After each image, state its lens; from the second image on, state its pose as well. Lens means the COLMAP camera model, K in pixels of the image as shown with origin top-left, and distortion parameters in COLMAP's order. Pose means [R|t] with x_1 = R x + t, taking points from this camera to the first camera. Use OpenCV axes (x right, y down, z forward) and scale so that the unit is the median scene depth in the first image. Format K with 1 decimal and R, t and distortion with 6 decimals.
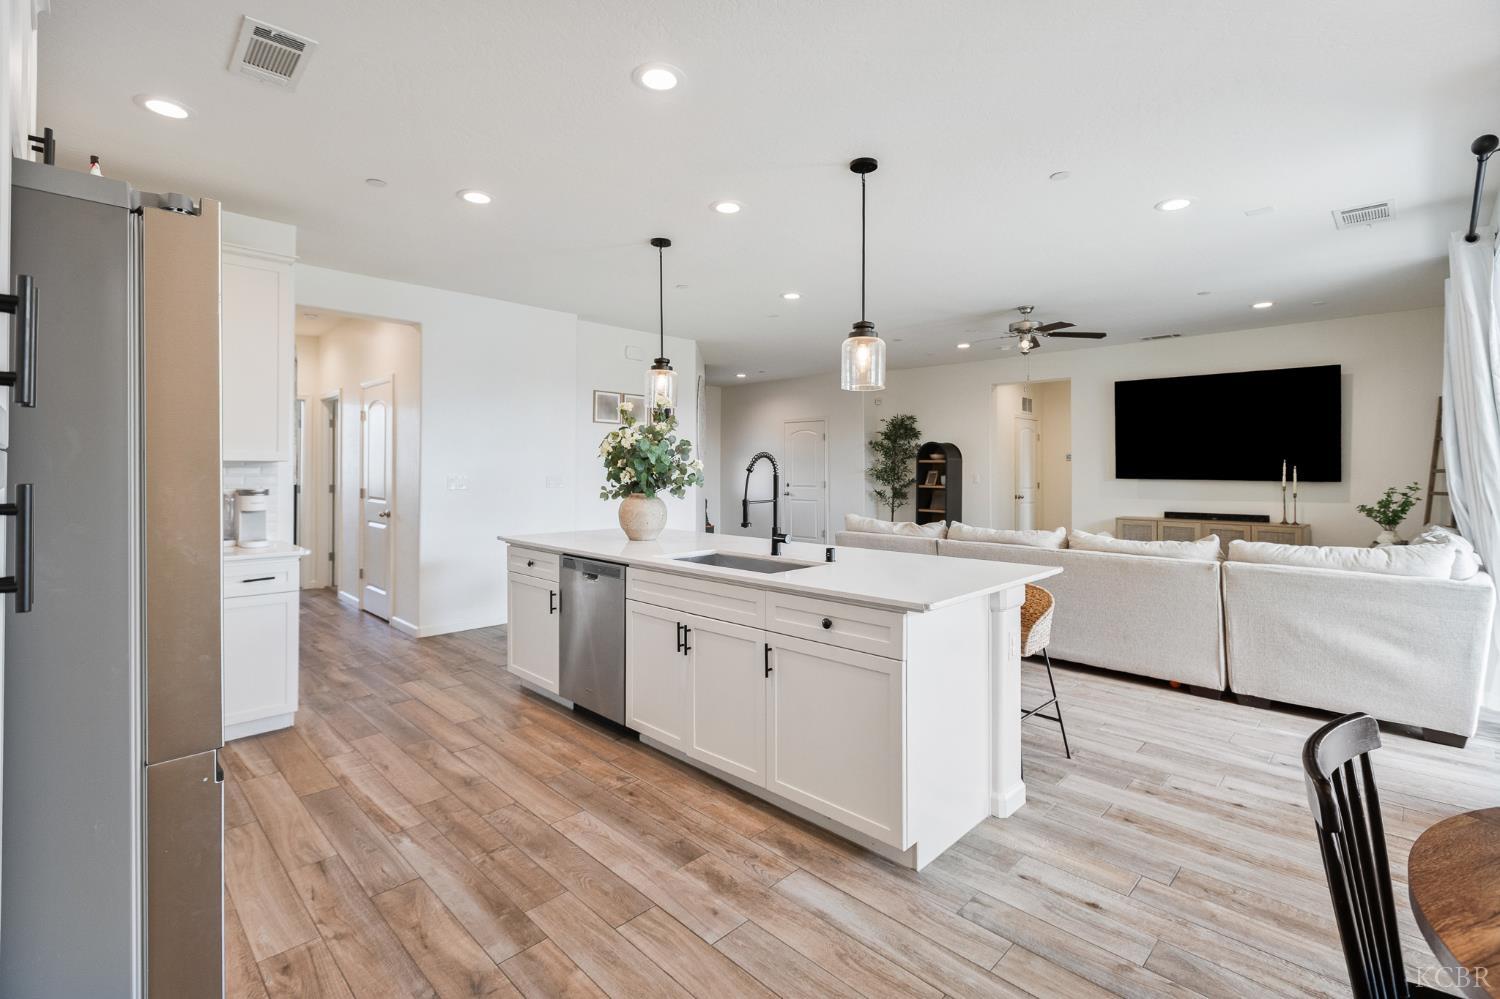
lens RADIAL K [[667.3, 0, 753.9], [0, 667.3, 465.9], [0, 0, 1]] dist [0.006922, -0.003042]
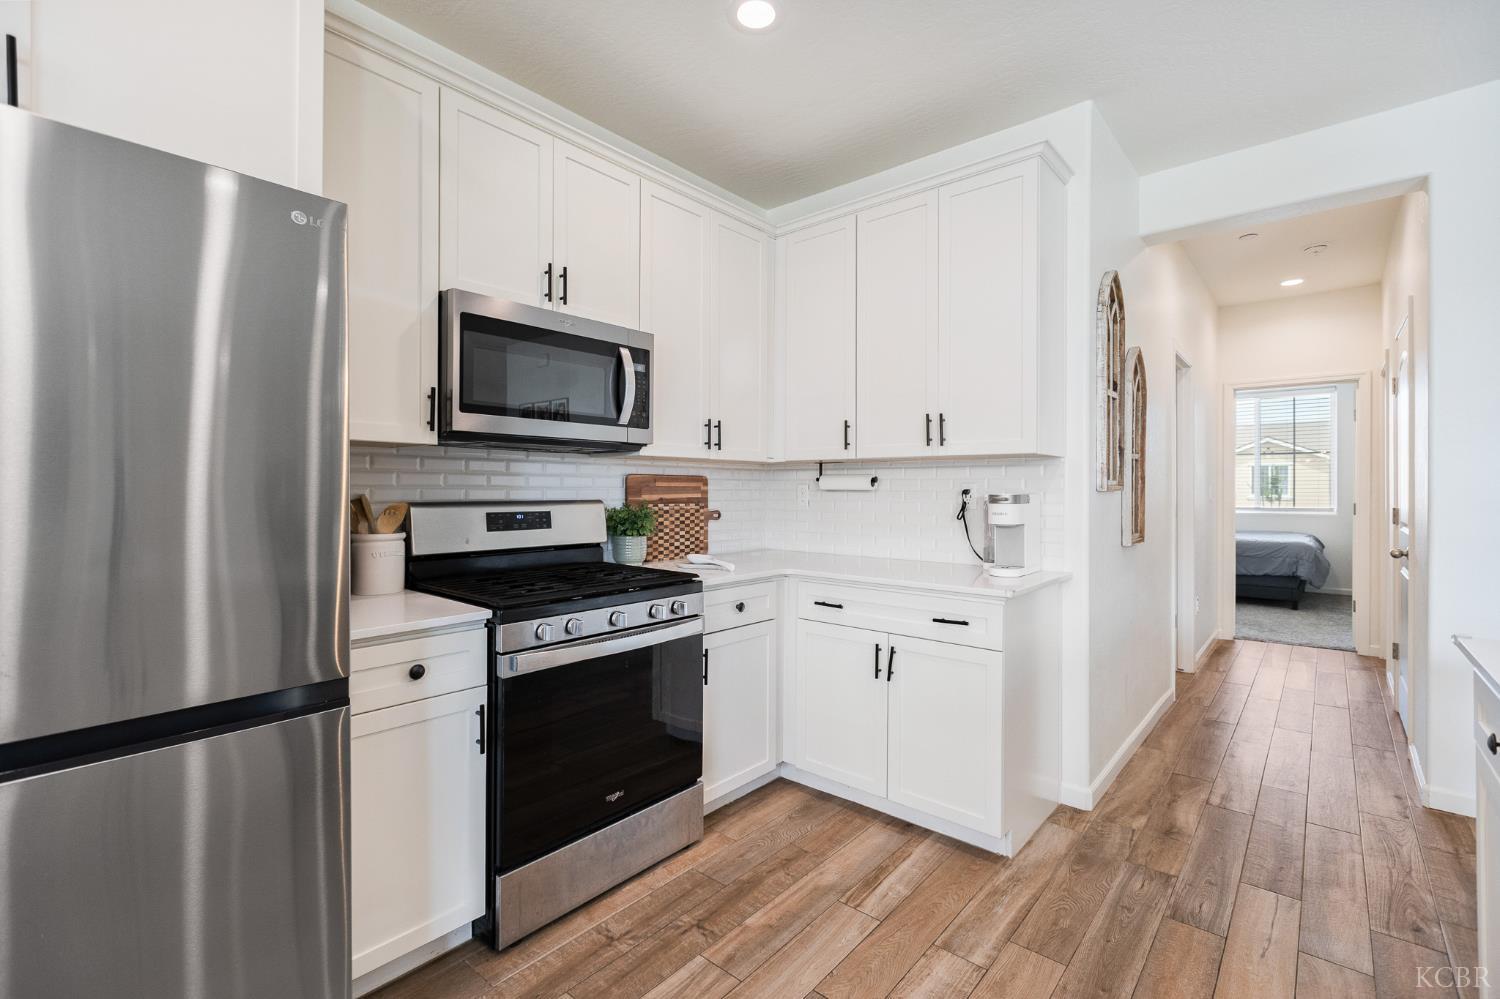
lens RADIAL K [[667.3, 0, 752.5], [0, 667.3, 489.0], [0, 0, 1]] dist [0.006922, -0.003042]
pose [[0.068954, -0.000432, -0.997620, -0.059738], [0.000864, 1.000000, -0.000373, 0.031477], [0.997619, -0.000836, 0.068954, 0.716703]]
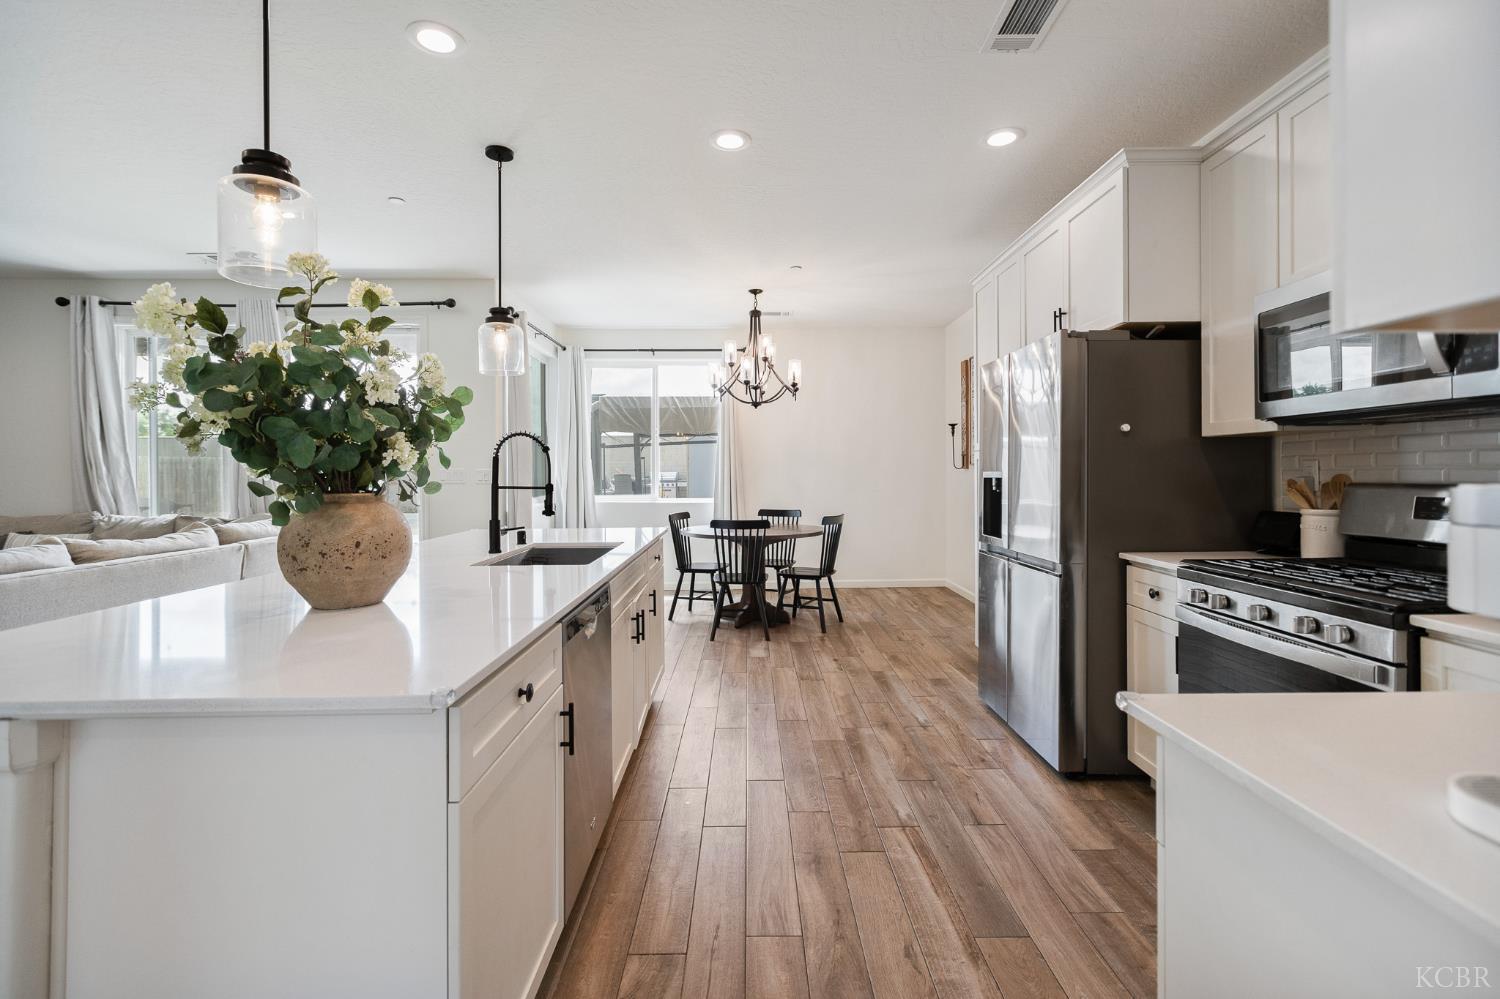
lens RADIAL K [[667.3, 0, 740.6], [0, 667.3, 471.3], [0, 0, 1]] dist [0.006922, -0.003042]
pose [[-0.689225, 0.007278, 0.724510, -0.763029], [0.004131, 0.999973, -0.006116, 0.033871], [-0.724535, -0.001222, -0.689237, 1.315472]]
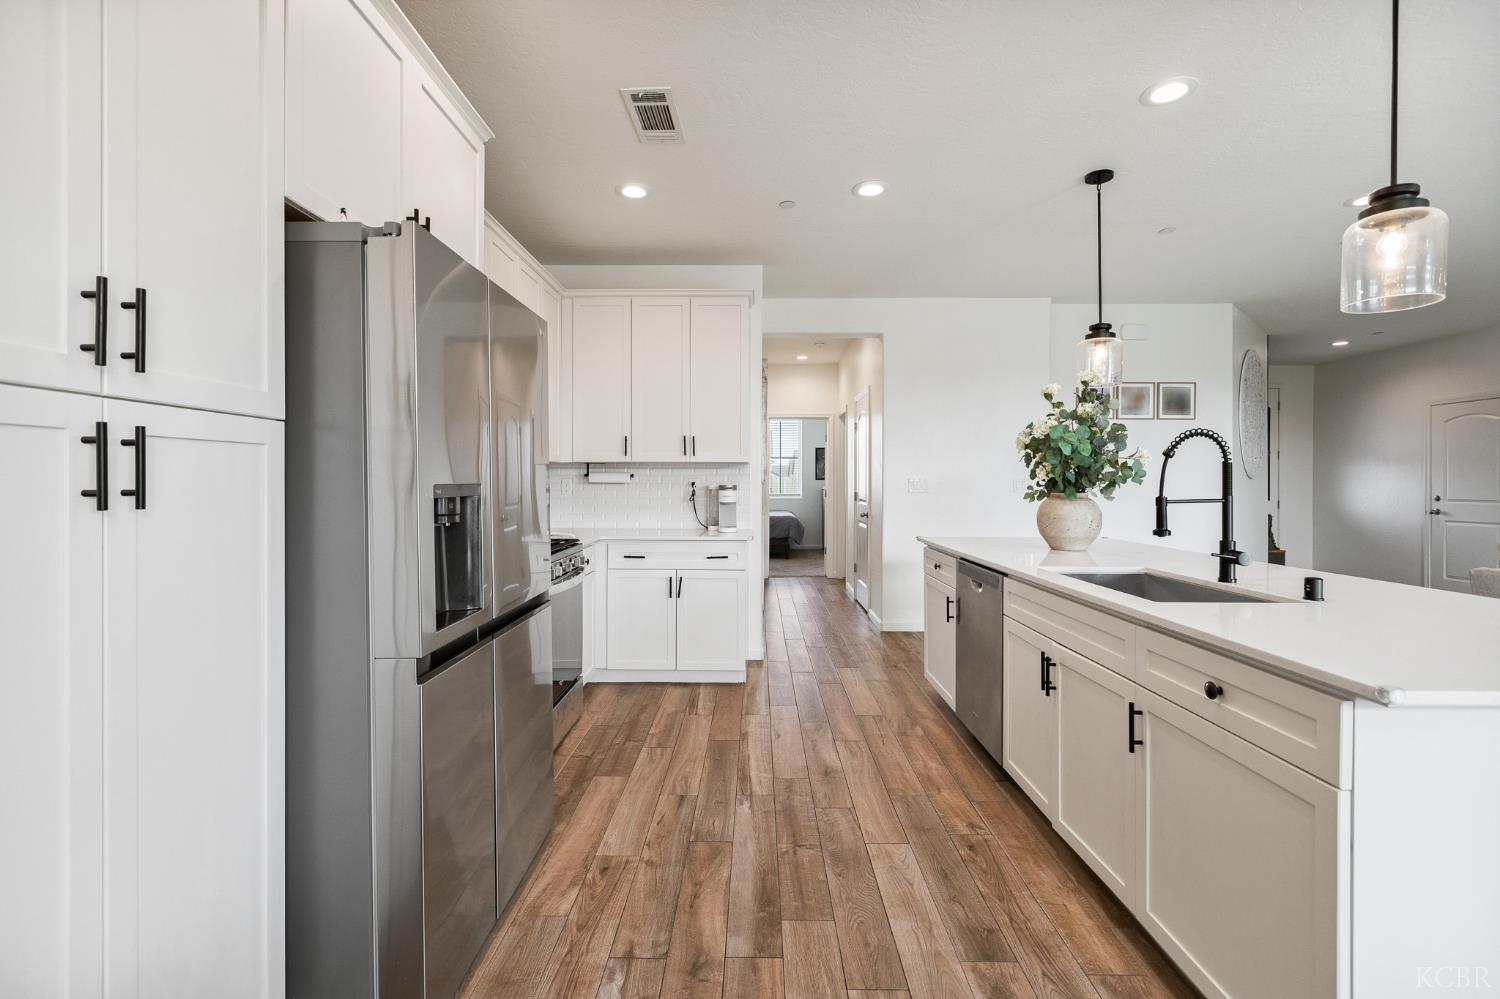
lens RADIAL K [[667.3, 0, 753.3], [0, 667.3, 485.9], [0, 0, 1]] dist [0.006922, -0.003042]
pose [[0.694607, 0.002860, -0.719384, 0.178104], [0.002634, 0.999975, 0.006519, 0.030576], [0.719385, -0.006423, 0.694582, 0.190096]]
